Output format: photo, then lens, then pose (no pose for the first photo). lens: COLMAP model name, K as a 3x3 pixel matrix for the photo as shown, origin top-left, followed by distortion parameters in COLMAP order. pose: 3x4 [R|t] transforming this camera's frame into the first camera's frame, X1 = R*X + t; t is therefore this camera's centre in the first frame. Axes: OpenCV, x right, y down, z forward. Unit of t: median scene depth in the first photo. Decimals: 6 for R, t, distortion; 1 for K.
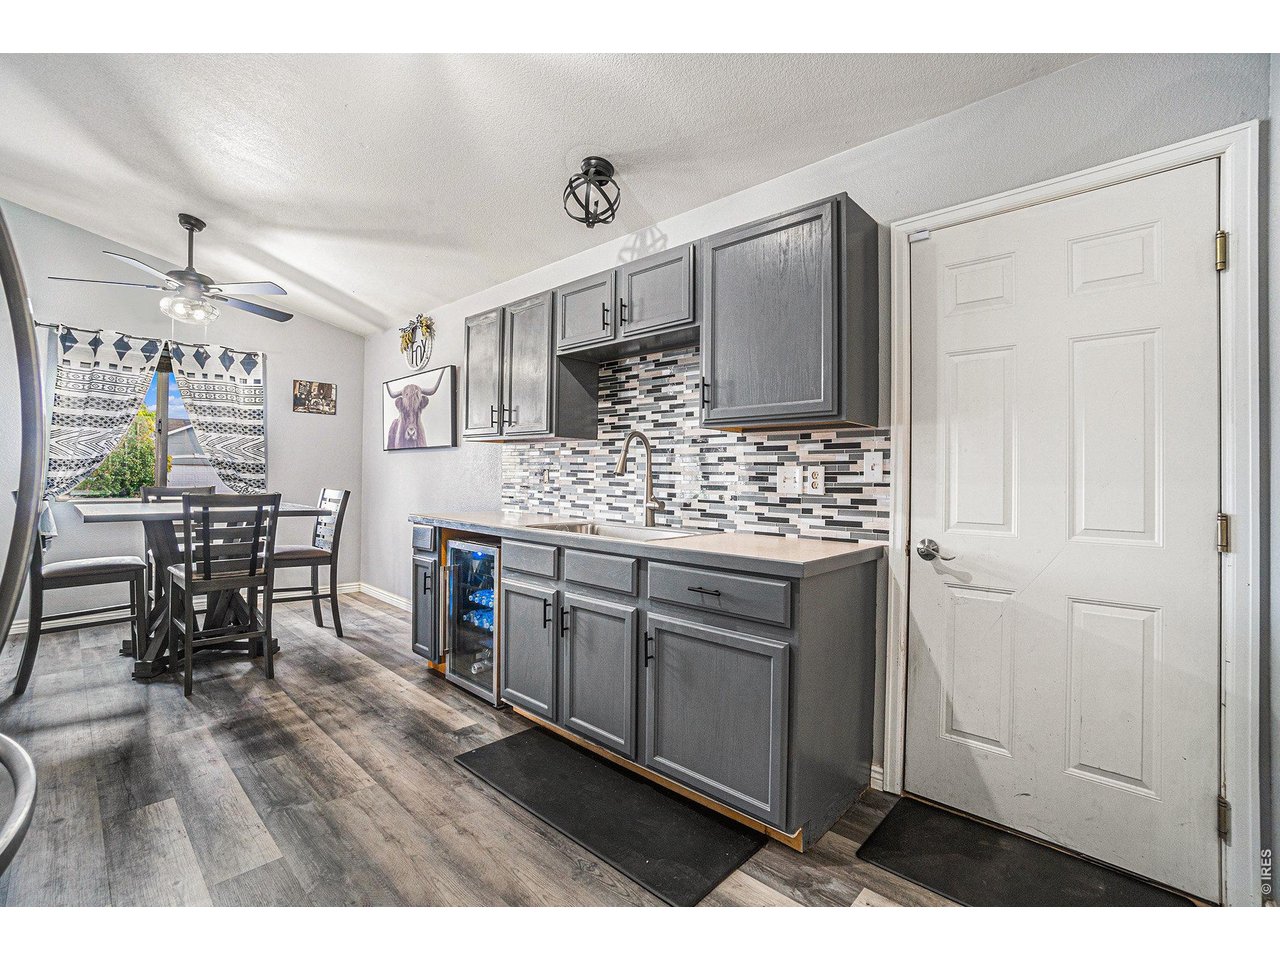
lens RADIAL K [[564.4, 0, 646.2], [0, 564.4, 472.1], [0, 0, 1]] dist [-0.067238, 0.024230]
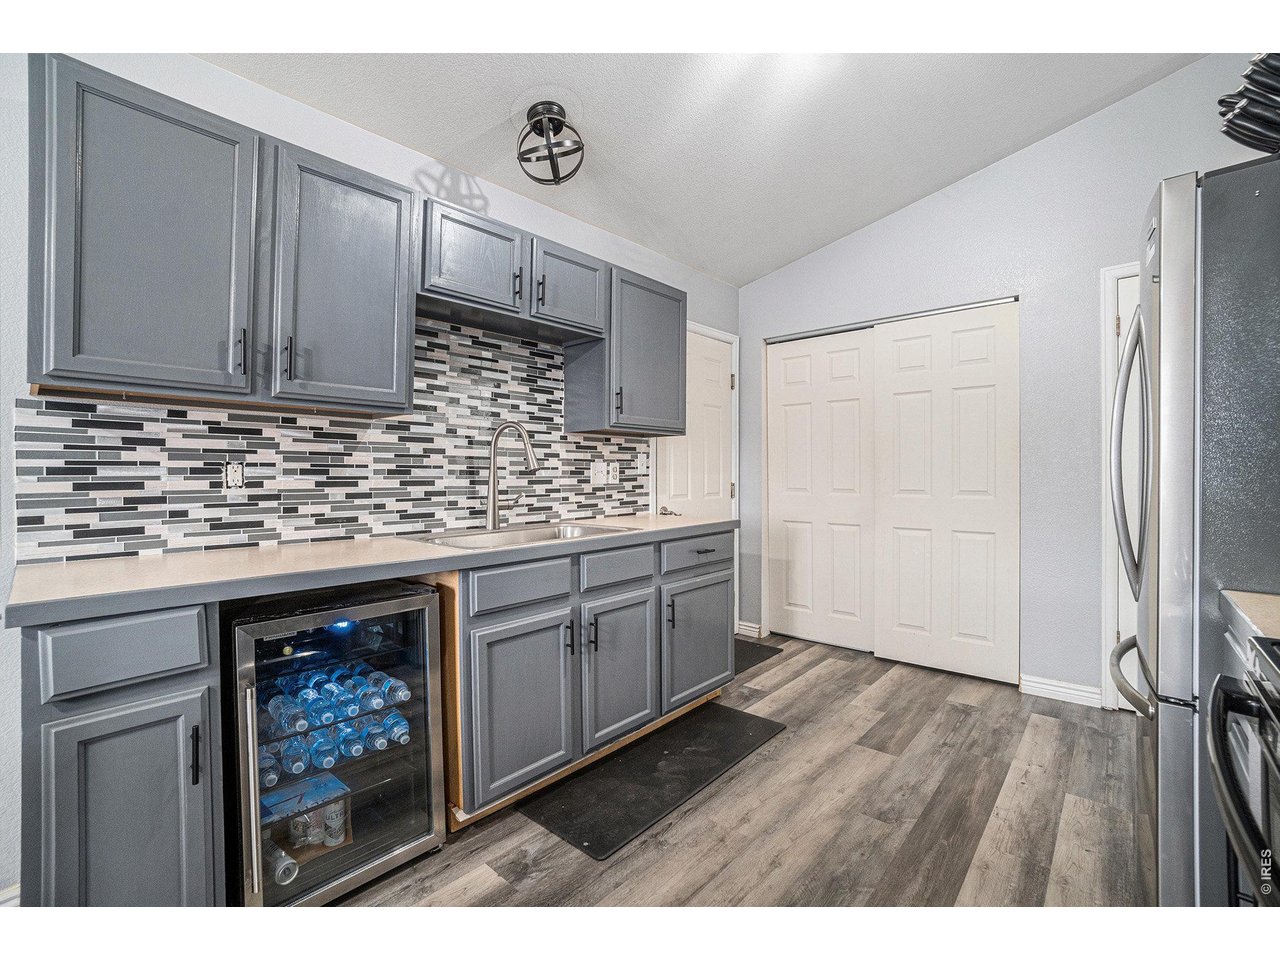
lens RADIAL K [[564.4, 0, 646.2], [0, 564.4, 472.1], [0, 0, 1]] dist [-0.067238, 0.024230]
pose [[-0.017750, -0.016549, 0.999705, -0.992689], [-0.008921, 0.999826, 0.016393, -0.010266], [-0.999803, -0.008627, -0.017895, 0.885465]]
